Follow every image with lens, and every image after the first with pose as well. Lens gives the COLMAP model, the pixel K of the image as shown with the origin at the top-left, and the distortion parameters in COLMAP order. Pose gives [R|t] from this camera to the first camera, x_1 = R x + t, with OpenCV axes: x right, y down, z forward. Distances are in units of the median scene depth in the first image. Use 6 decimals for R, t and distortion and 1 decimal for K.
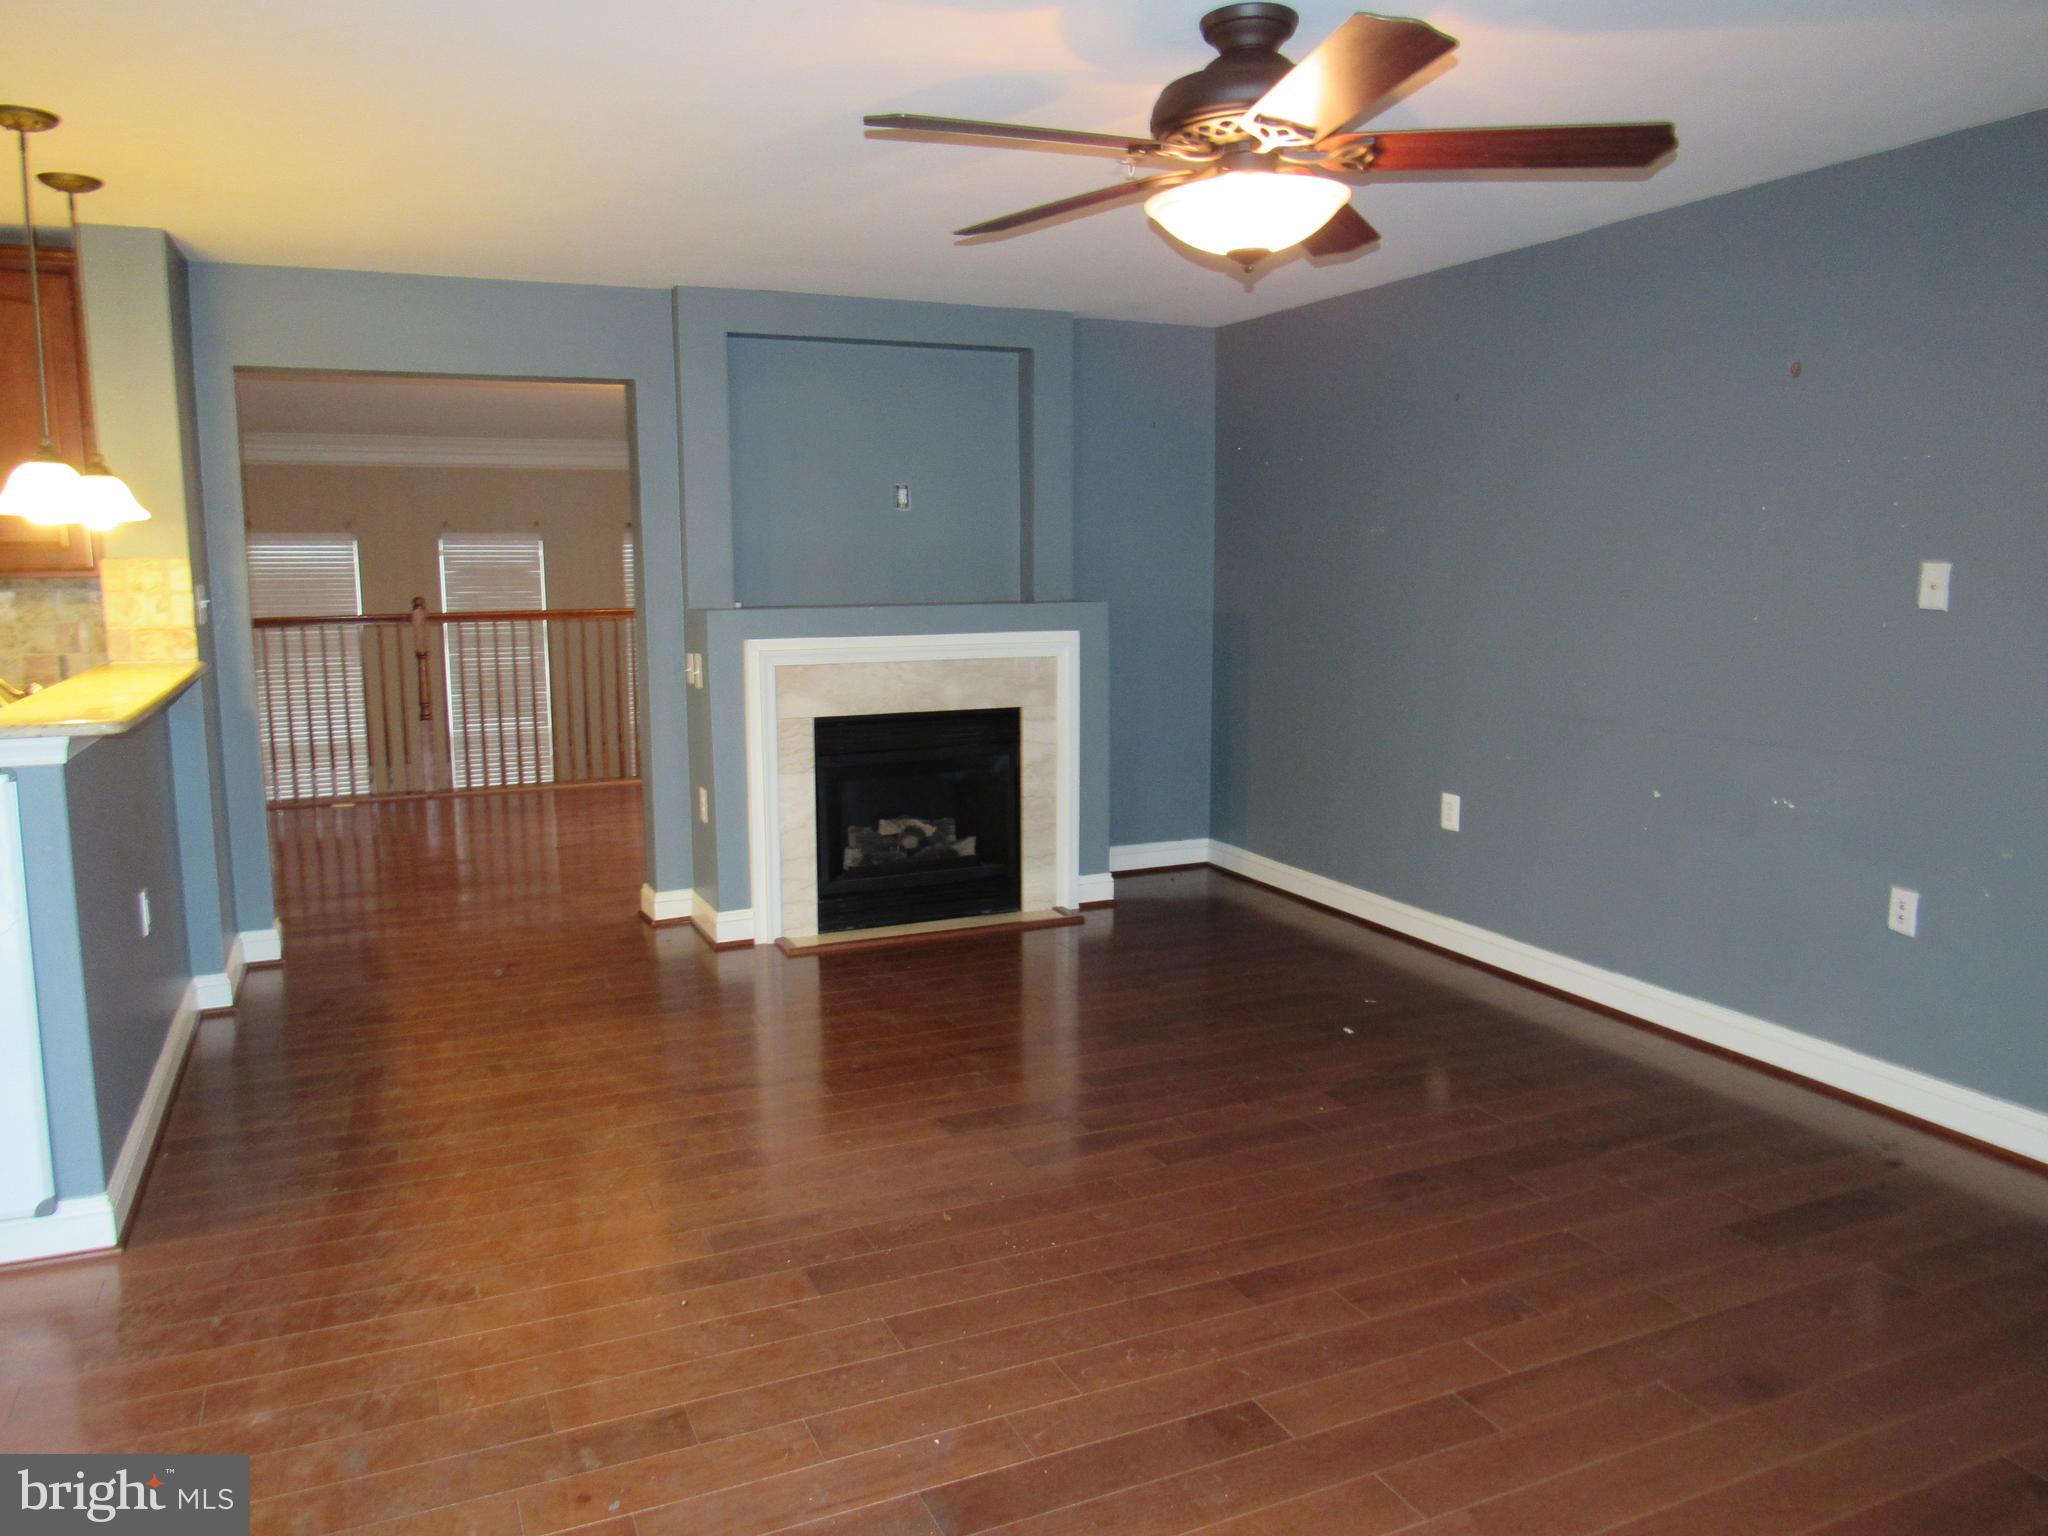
lens RADIAL K [[1442.1, 0, 1029.2], [0, 1442.1, 765.4], [0, 0, 1]] dist [-0.054492, 0.047970]
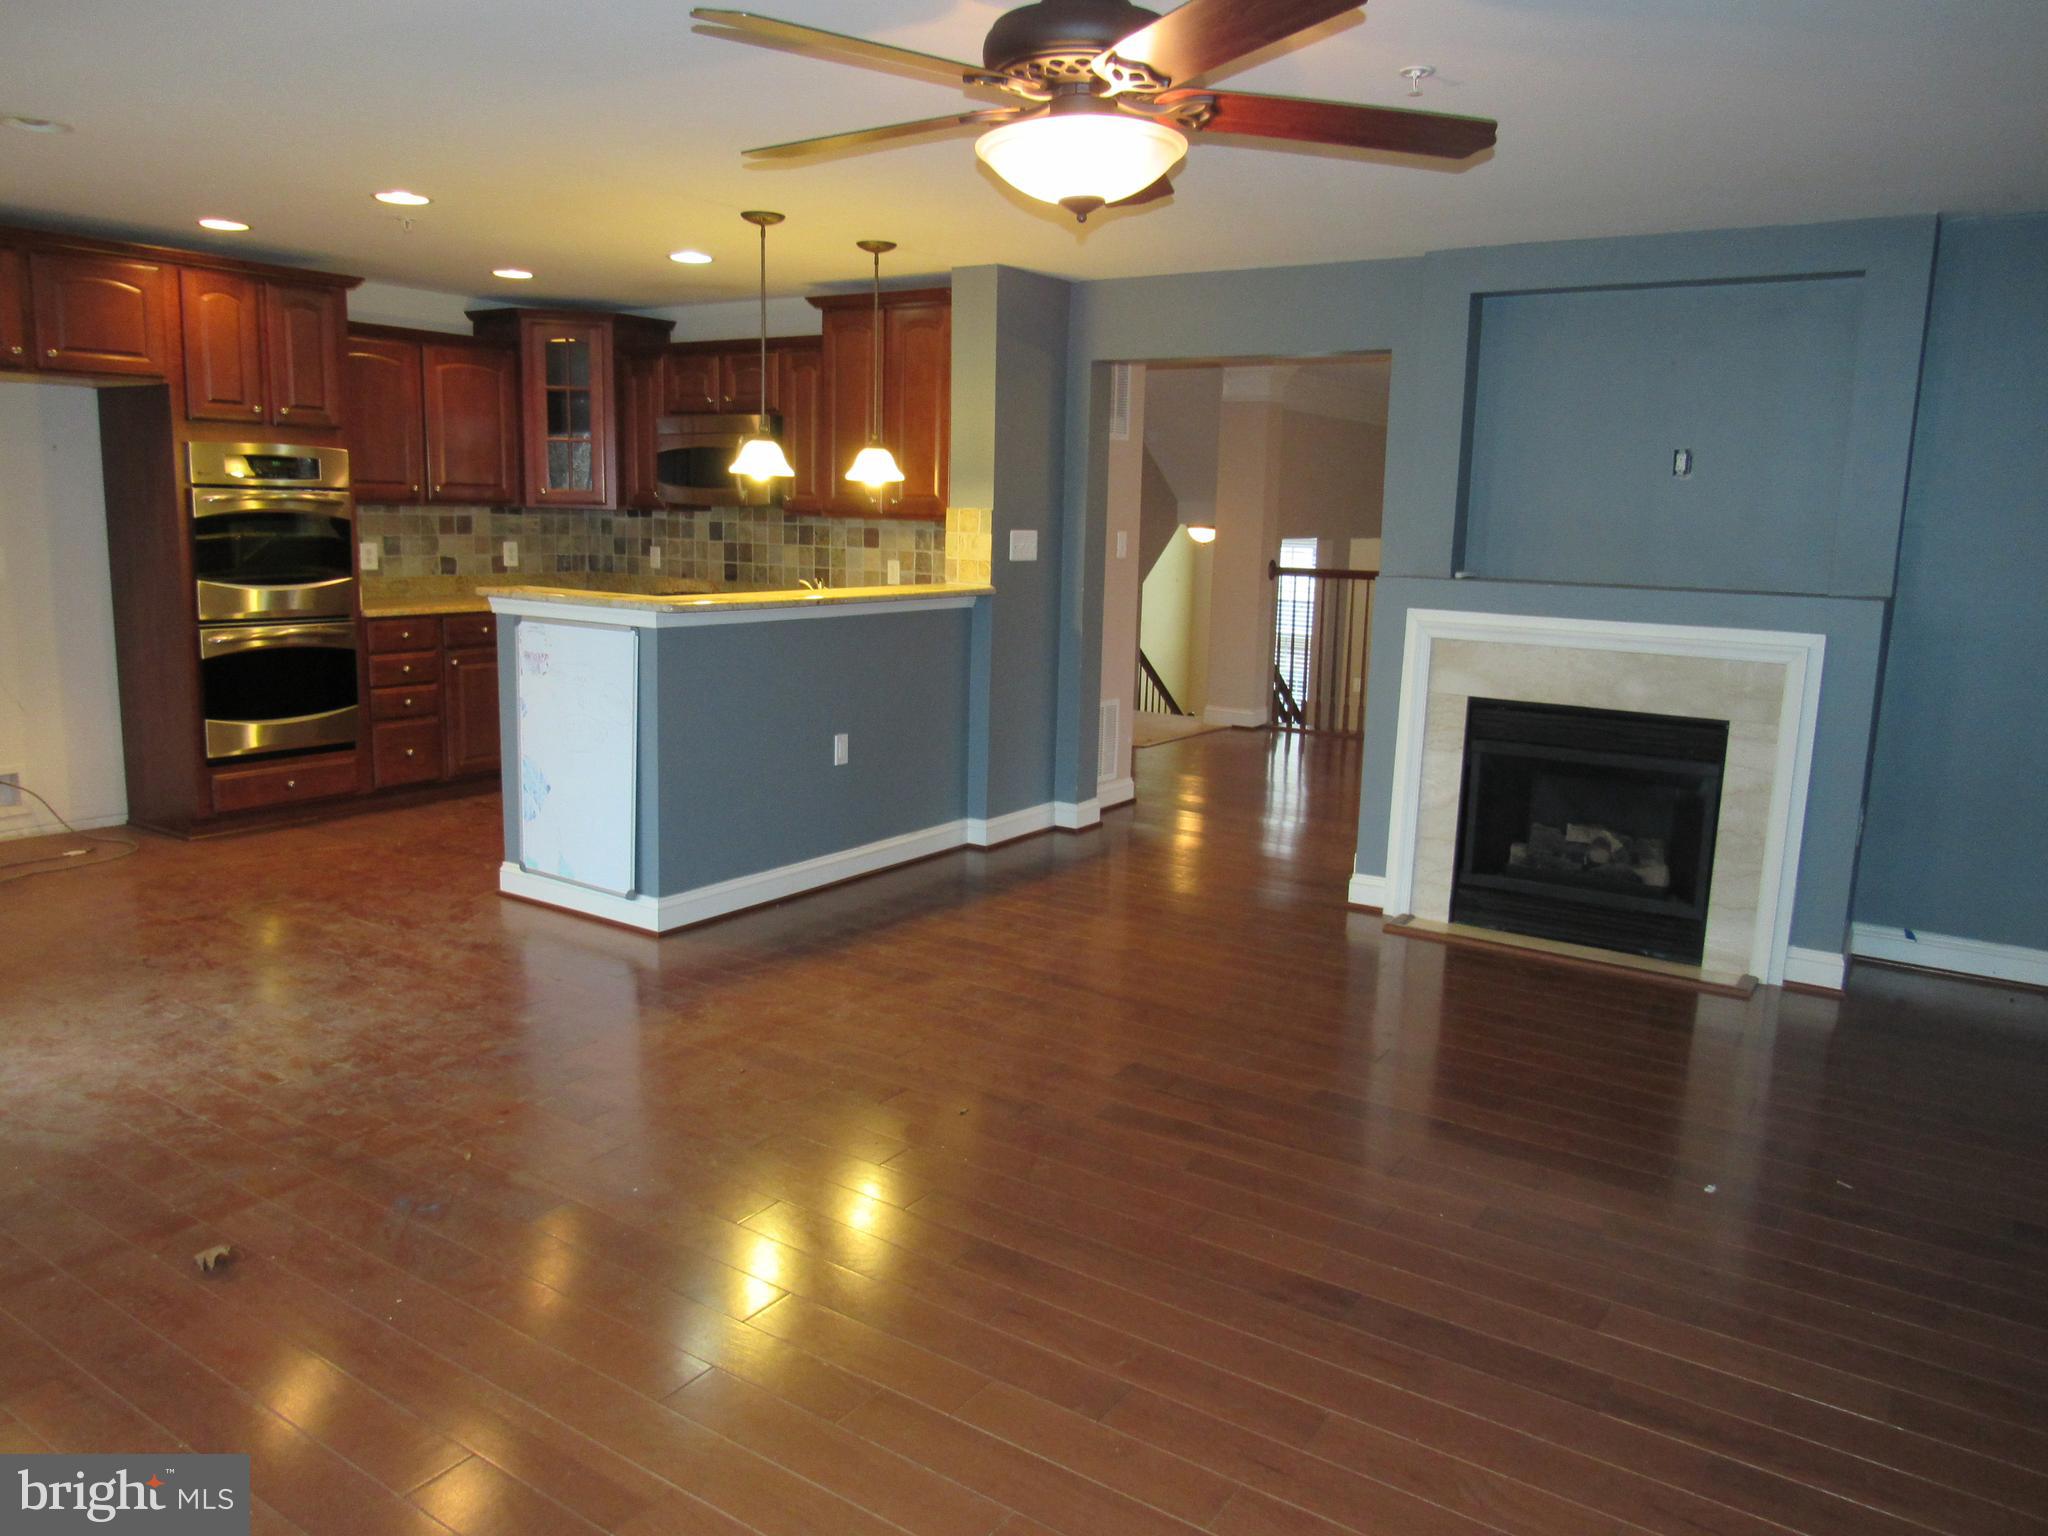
lens RADIAL K [[1460.4, 0, 1037.5], [0, 1460.4, 769.6], [0, 0, 1]] dist [-0.017571, -0.003797]
pose [[0.539049, 0.166989, -0.825555, 0.494071], [-0.152132, 0.983332, 0.099568, -0.037747], [0.828421, 0.071921, 0.555468, 0.231956]]
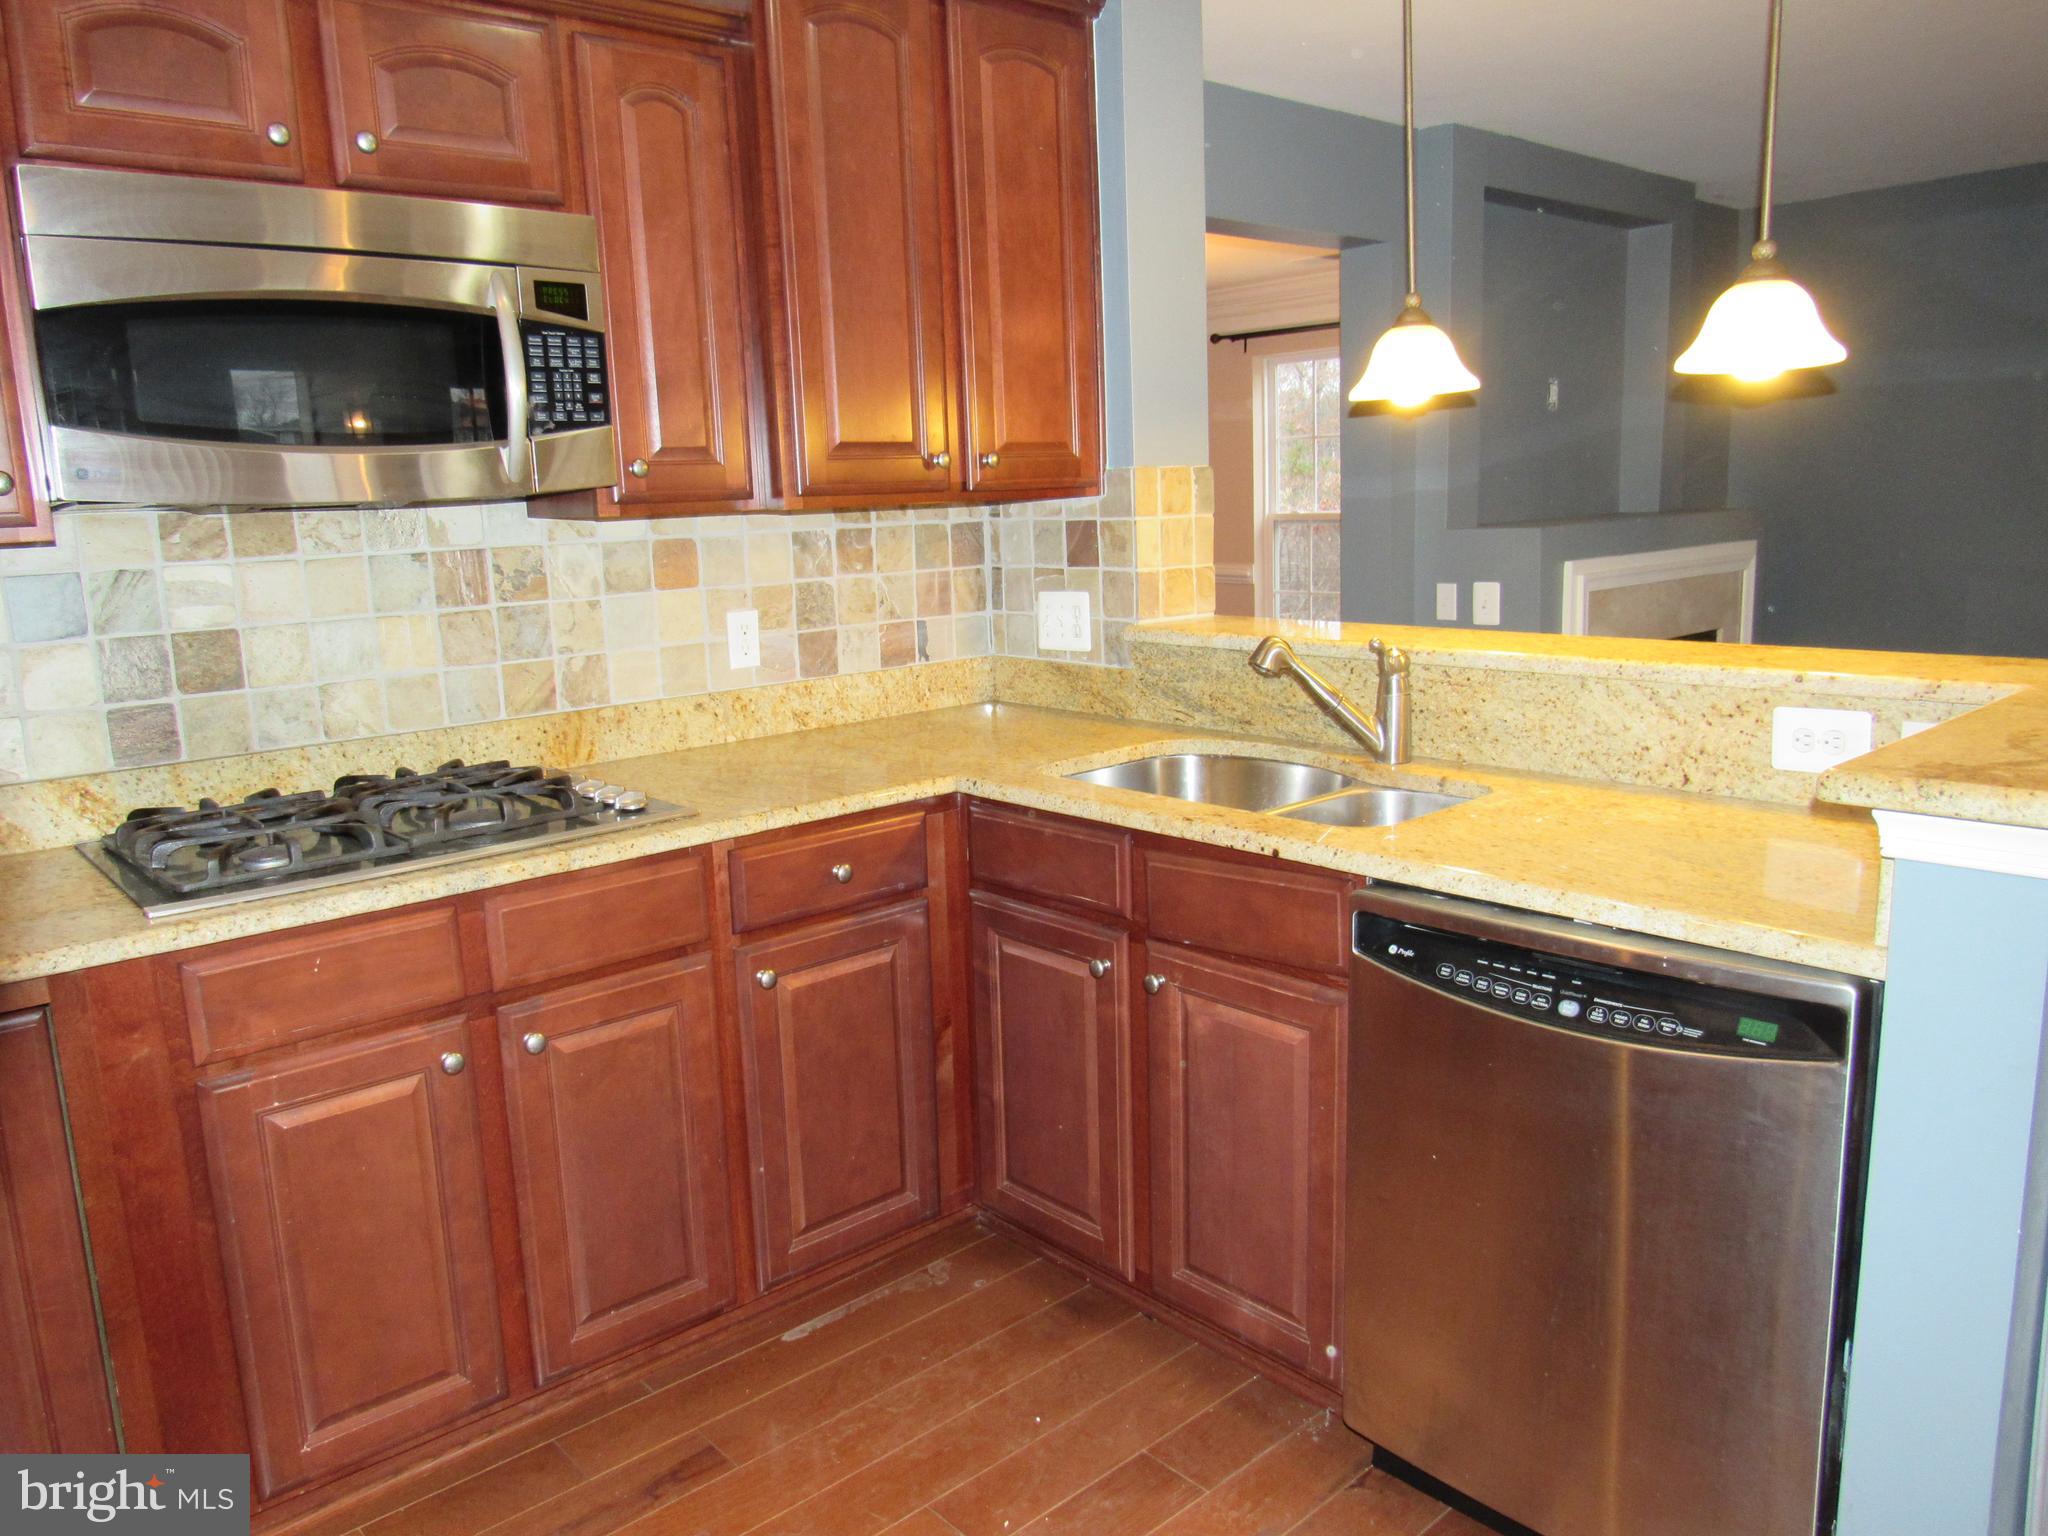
lens RADIAL K [[1461.8, 0, 1024.0], [0, 1461.8, 768.0], [0, 0, 1]] dist [-0.027453, 0.020967]
pose [[0.955678, -0.082826, 0.282525, -0.716413], [0.072638, 0.996280, 0.046367, -0.031435], [-0.285314, -0.023790, 0.958139, 0.277617]]
